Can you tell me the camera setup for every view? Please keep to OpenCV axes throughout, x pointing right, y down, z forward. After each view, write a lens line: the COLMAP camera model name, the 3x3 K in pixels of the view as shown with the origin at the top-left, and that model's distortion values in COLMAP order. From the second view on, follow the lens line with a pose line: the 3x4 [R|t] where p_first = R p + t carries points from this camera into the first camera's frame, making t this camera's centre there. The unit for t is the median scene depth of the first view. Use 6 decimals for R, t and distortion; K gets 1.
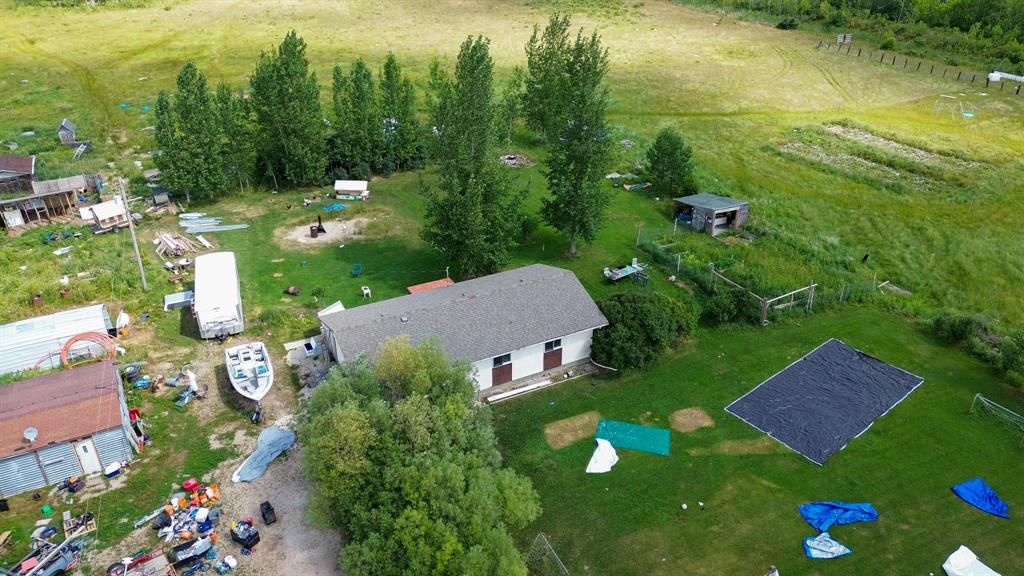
lens RADIAL K [[722.6, 0, 517.4], [0, 722.6, 287.1], [0, 0, 1]] dist [0.044566, -0.029366]
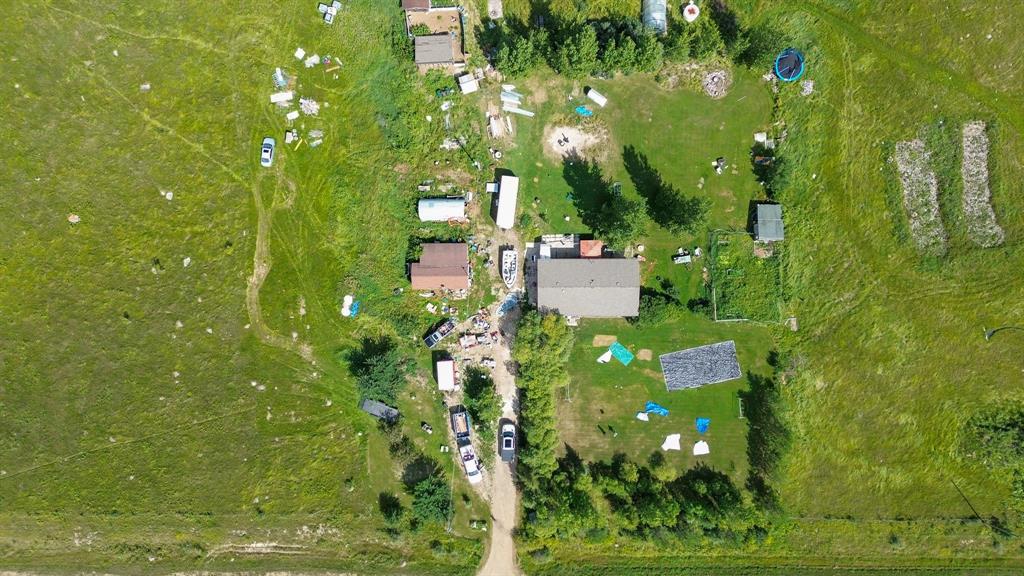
lens RADIAL K [[722.6, 0, 507.8], [0, 722.6, 287.0], [0, 0, 1]] dist [0.044566, -0.029366]
pose [[0.887232, 0.460682, -0.024339, -0.285764], [-0.199861, 0.431393, 0.879747, -2.300064], [0.415783, -0.775675, 0.474818, -0.348528]]
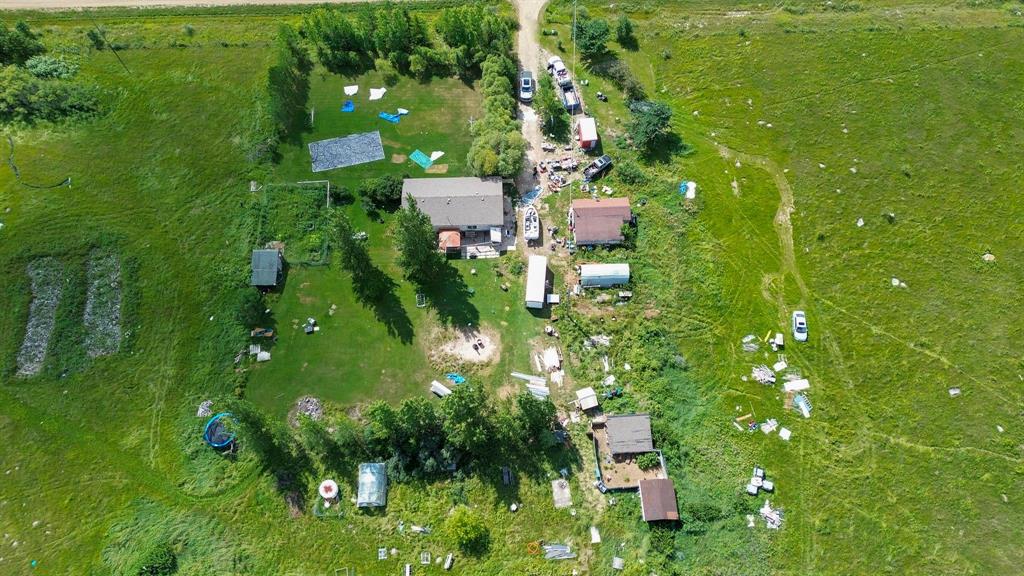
lens RADIAL K [[722.6, 0, 509.0], [0, 722.6, 289.9], [0, 0, 1]] dist [0.044566, -0.029366]
pose [[-0.899667, -0.396210, 0.183346, -0.913423], [0.205310, -0.013344, 0.978606, -2.607237], [-0.385287, 0.918063, 0.093351, 1.047876]]
